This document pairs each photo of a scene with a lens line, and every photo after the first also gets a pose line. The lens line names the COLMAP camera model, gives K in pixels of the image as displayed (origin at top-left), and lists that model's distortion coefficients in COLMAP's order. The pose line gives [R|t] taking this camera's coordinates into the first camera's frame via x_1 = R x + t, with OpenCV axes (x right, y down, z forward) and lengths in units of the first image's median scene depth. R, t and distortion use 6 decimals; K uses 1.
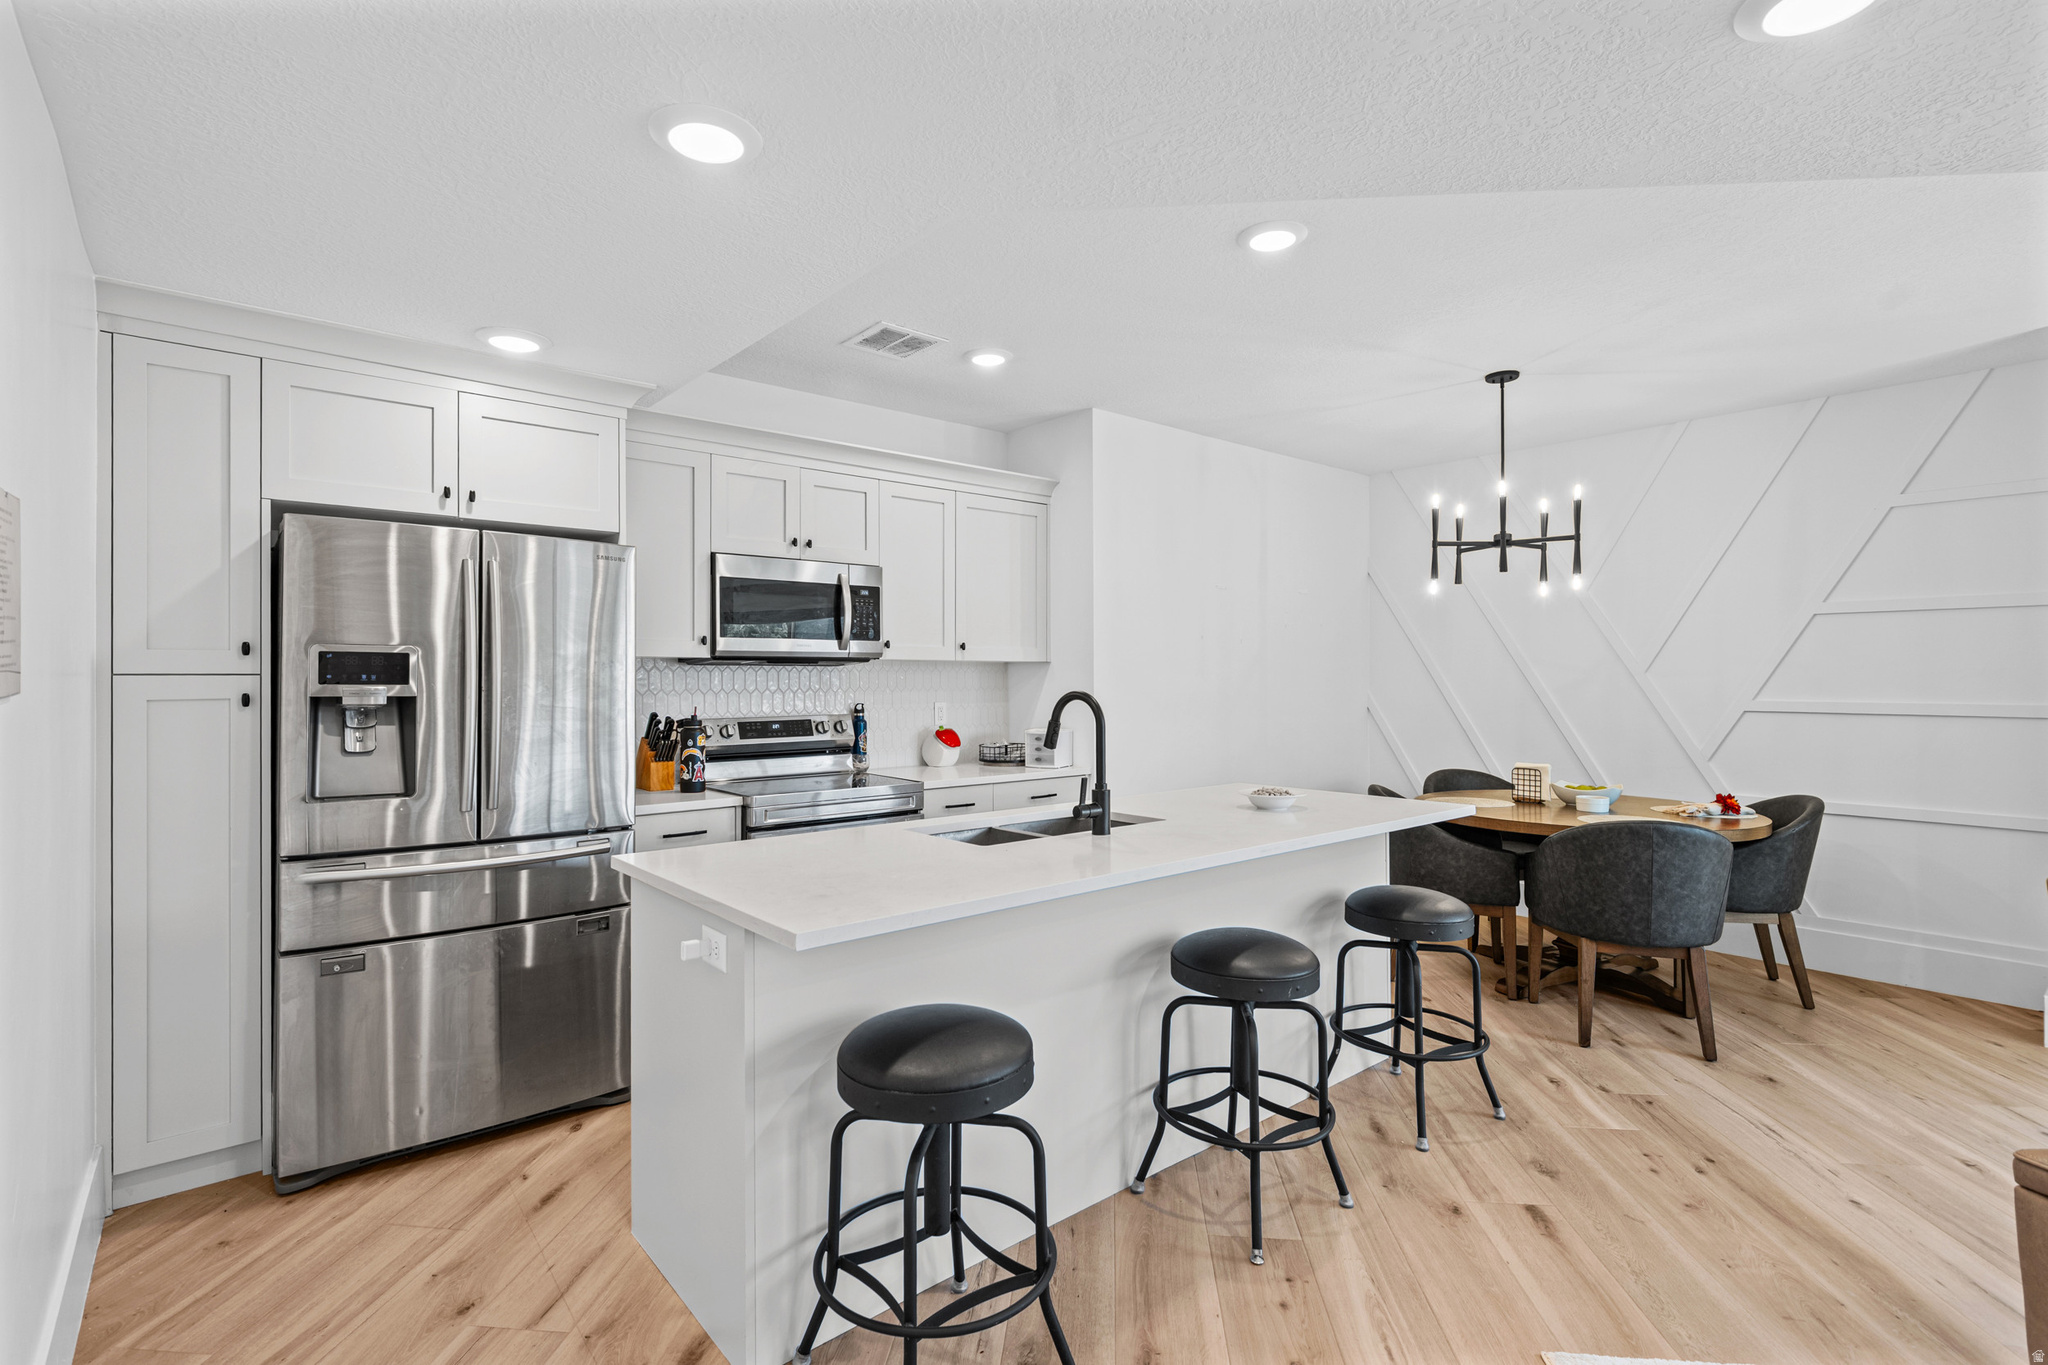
lens RADIAL K [[941.6, 0, 1039.1], [0, 941.6, 677.6], [0, 0, 1]] dist [-0.002474, 0.002718]
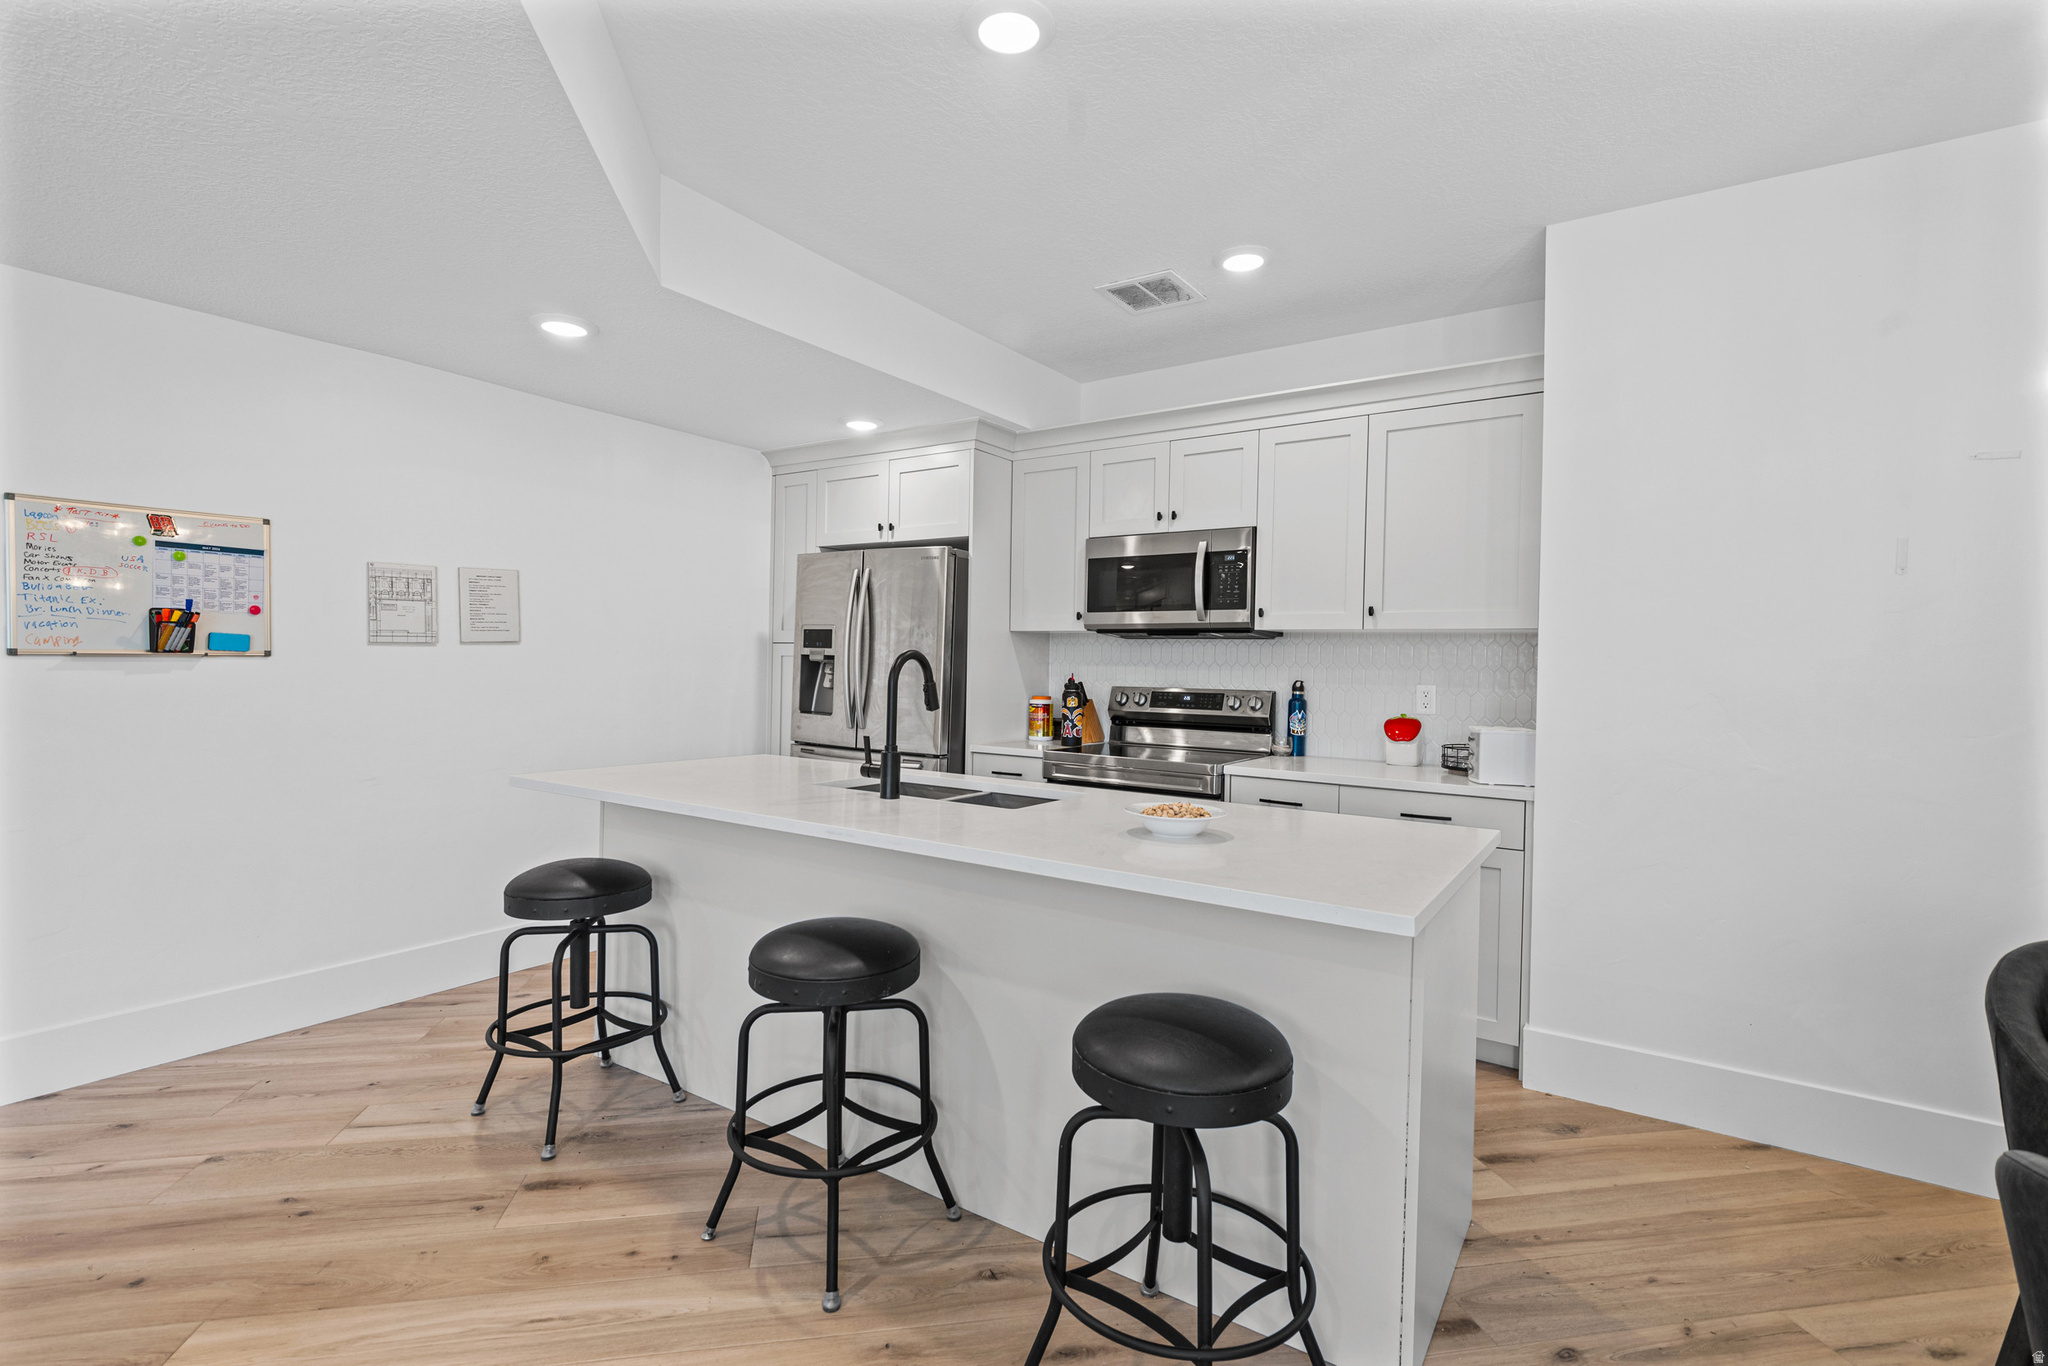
lens RADIAL K [[941.6, 0, 1020.4], [0, 941.6, 680.3], [0, 0, 1]] dist [-0.002474, 0.002718]
pose [[0.278041, 0.023972, -0.960270, 0.685193], [-0.016768, 0.999657, 0.020100, 0.015957], [0.960423, 0.010513, 0.278348, 0.576518]]
